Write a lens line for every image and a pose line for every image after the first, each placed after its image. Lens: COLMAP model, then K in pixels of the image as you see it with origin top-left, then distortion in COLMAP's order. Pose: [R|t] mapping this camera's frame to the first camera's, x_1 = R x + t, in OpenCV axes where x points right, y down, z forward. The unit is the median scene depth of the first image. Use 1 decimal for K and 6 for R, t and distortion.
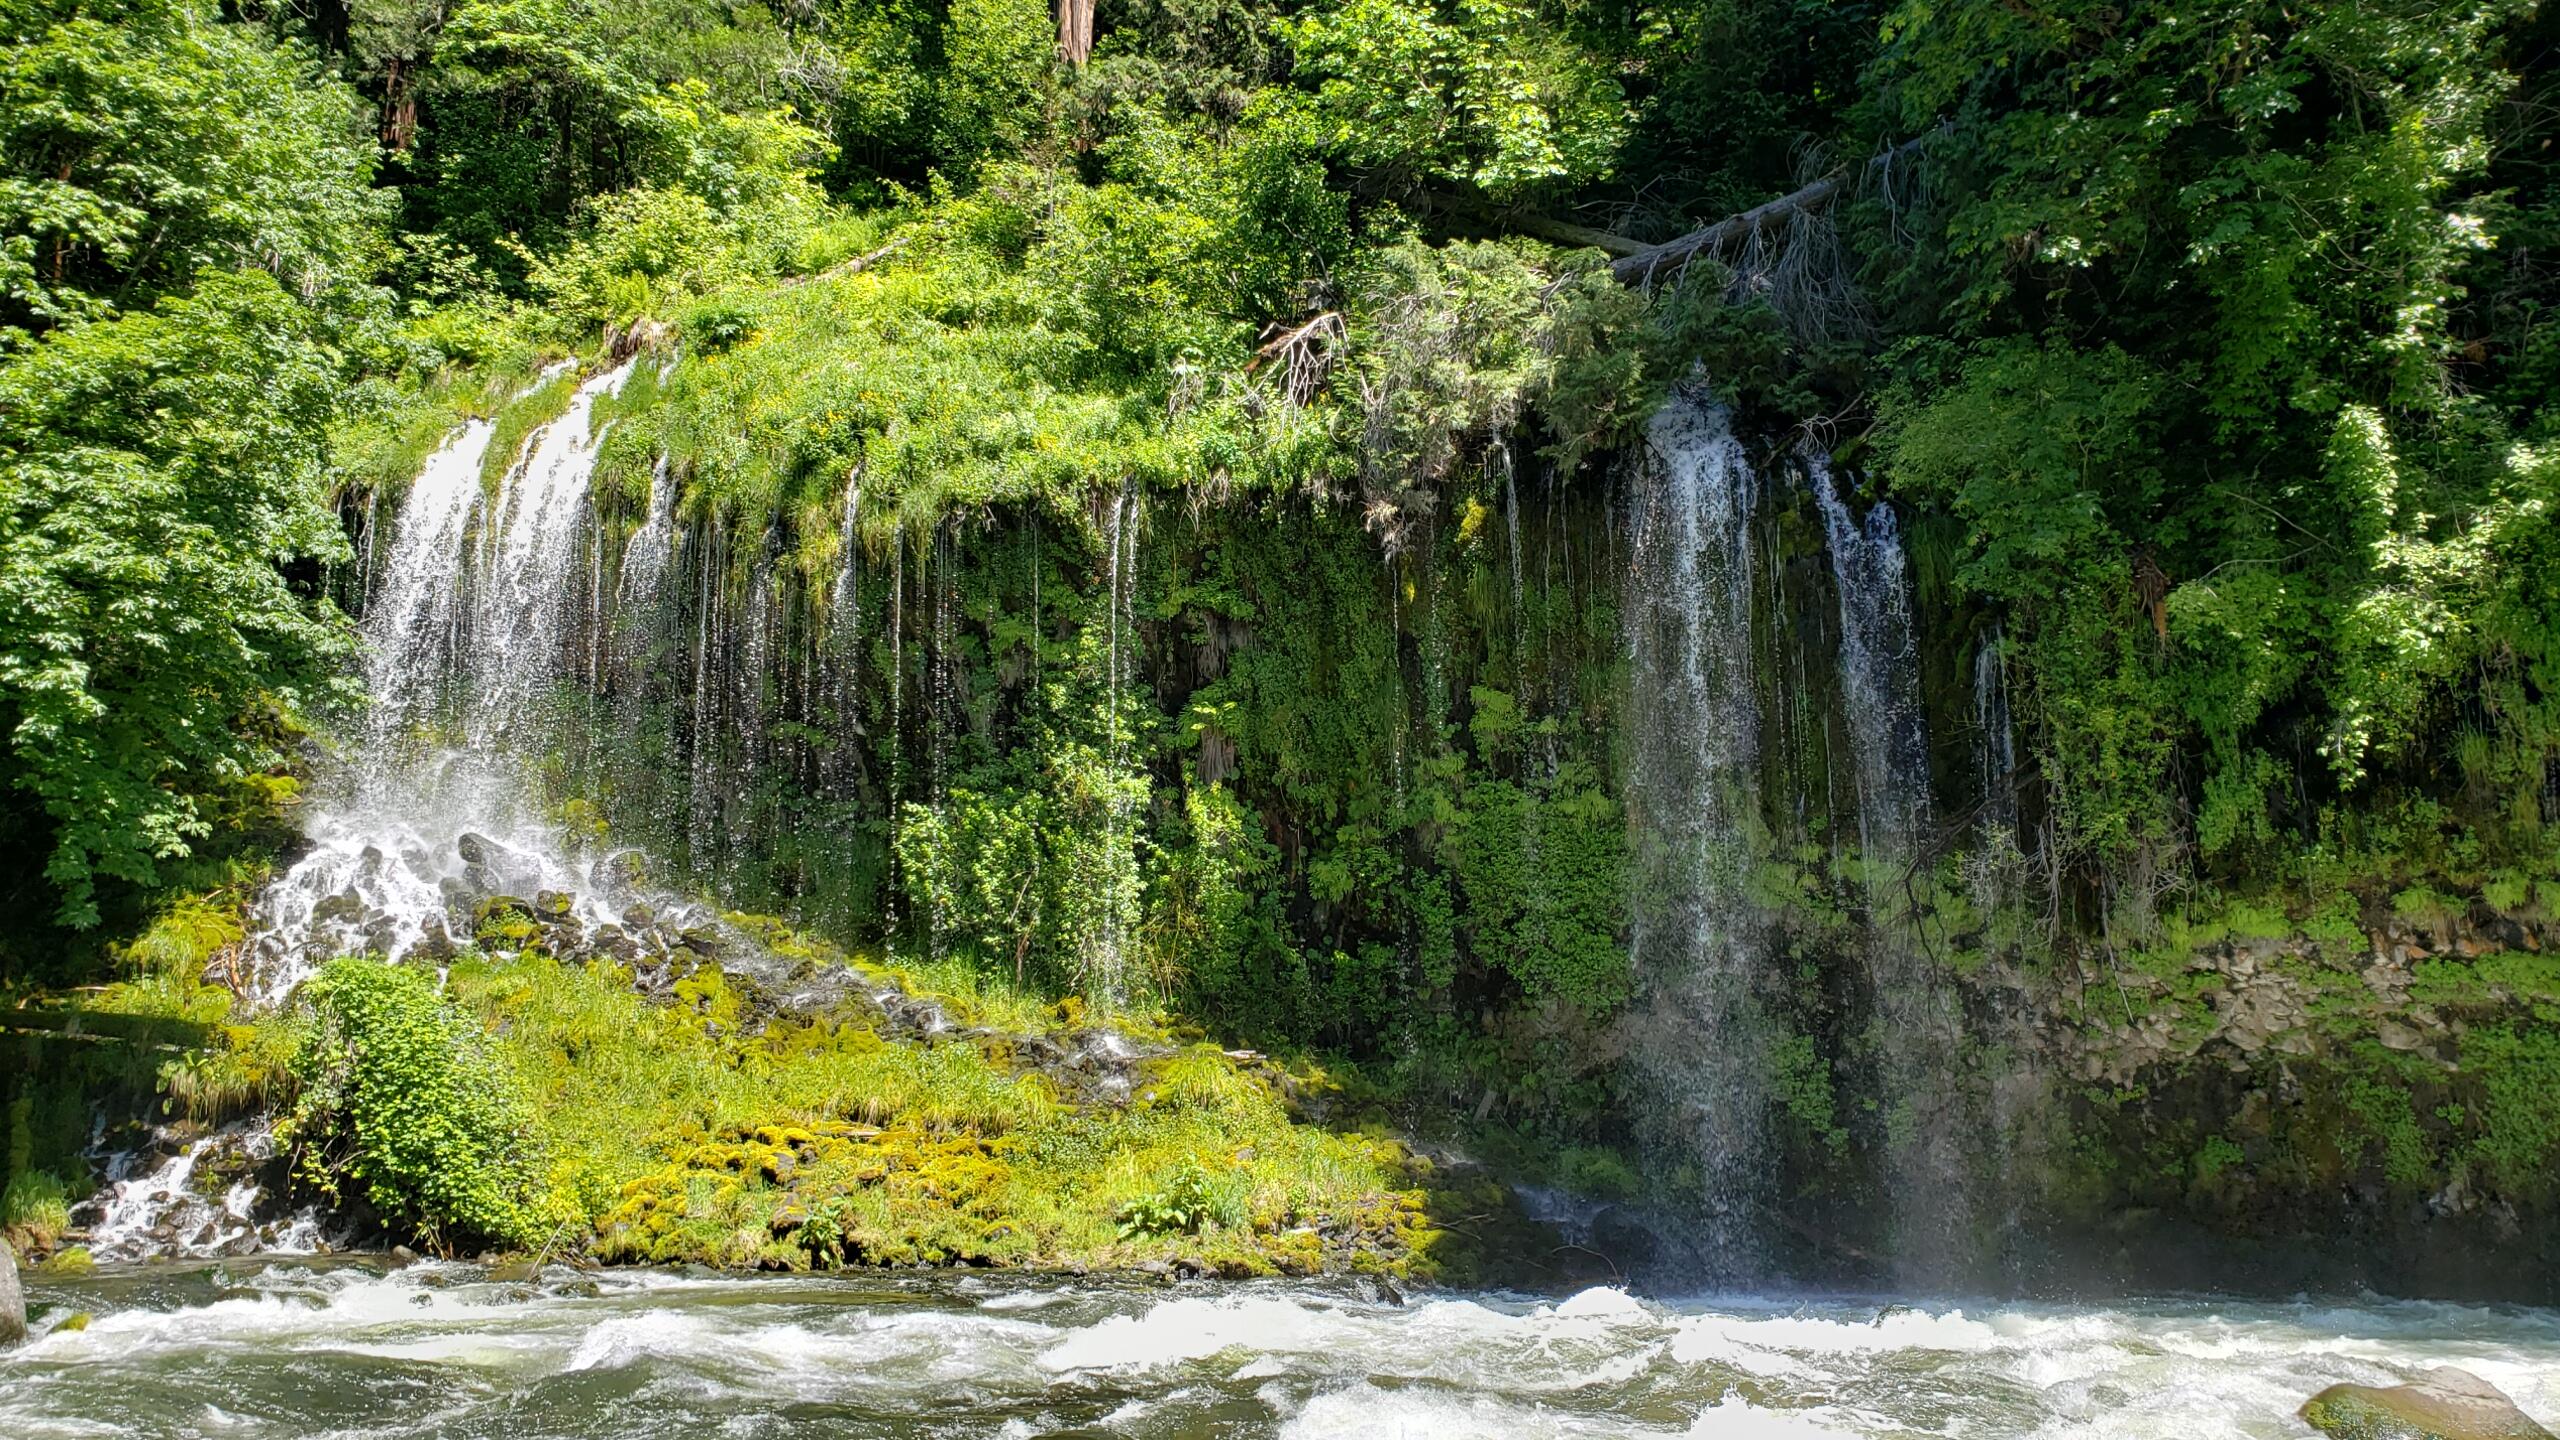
lens RADIAL K [[1971.0, 0, 1295.5], [0, 1971.0, 737.3], [0, 0, 1]] dist [0.048415, -0.031356]
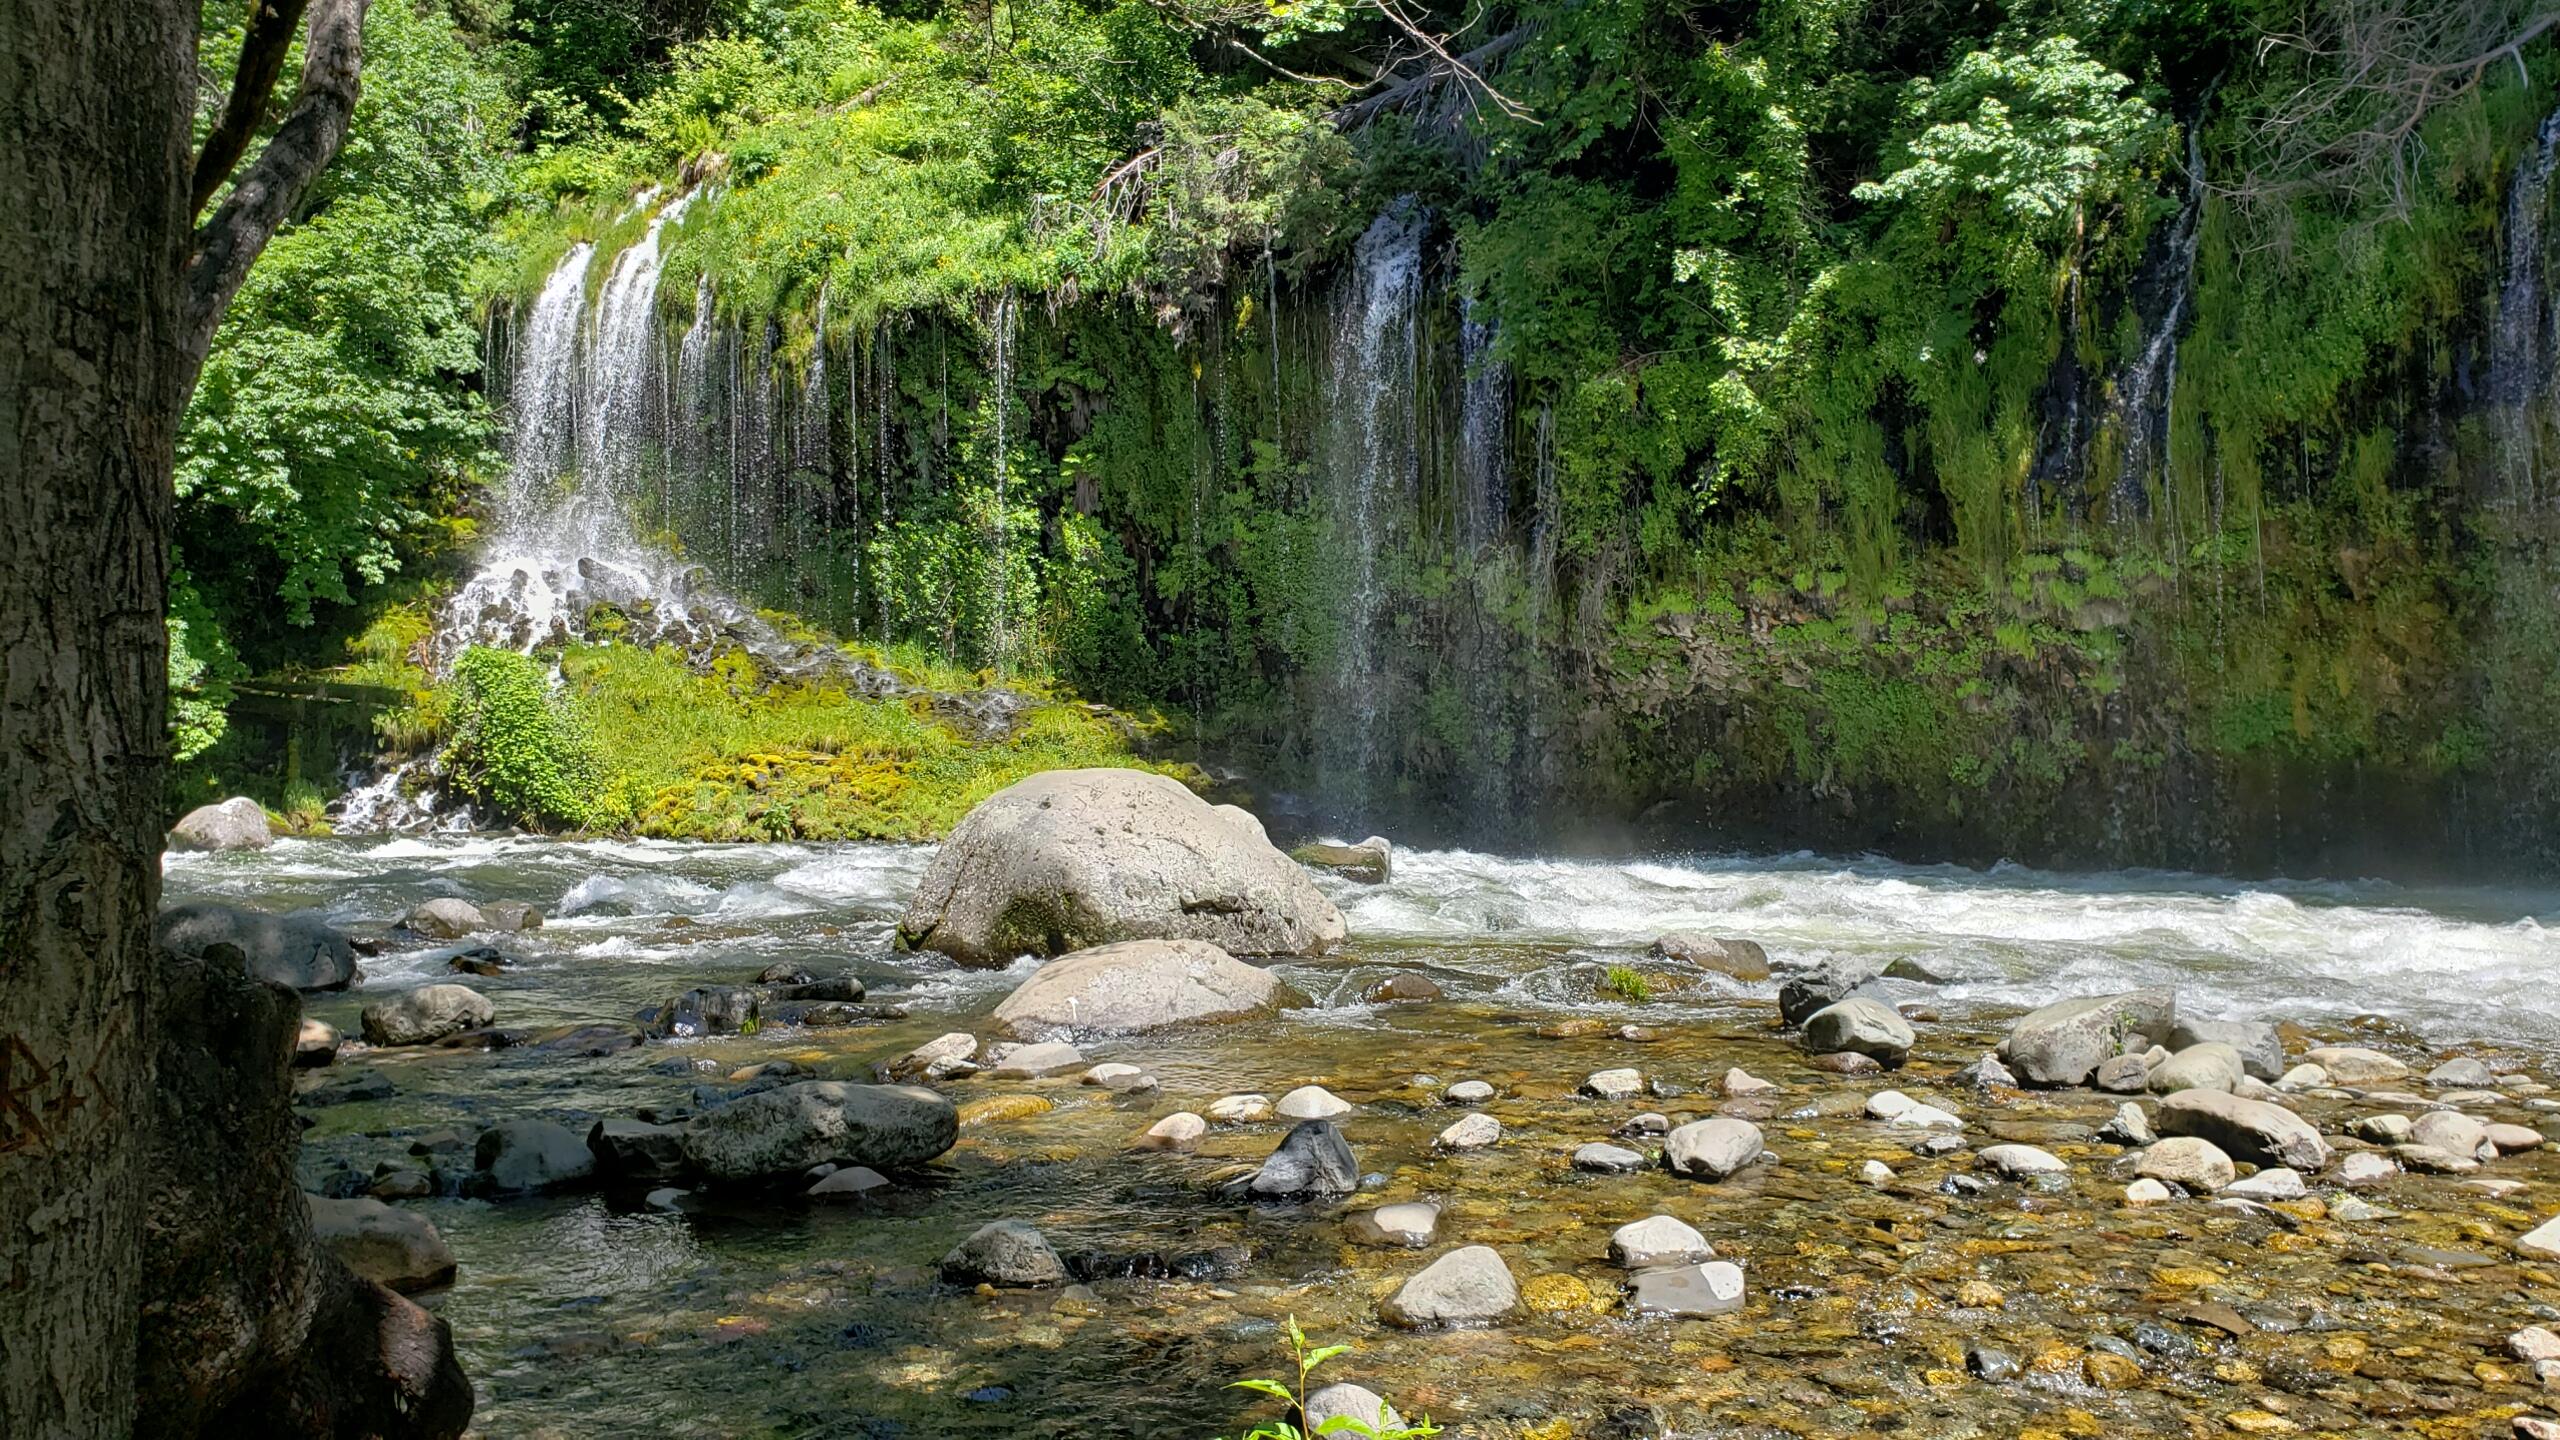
lens RADIAL K [[1971.0, 0, 1284.5], [0, 1971.0, 704.4], [0, 0, 1]] dist [0.048415, -0.031356]
pose [[0.988518, -0.011166, -0.150693, 0.320106], [0.033145, 0.989002, 0.144140, -0.039572], [0.147426, -0.147480, 0.978016, -0.357899]]
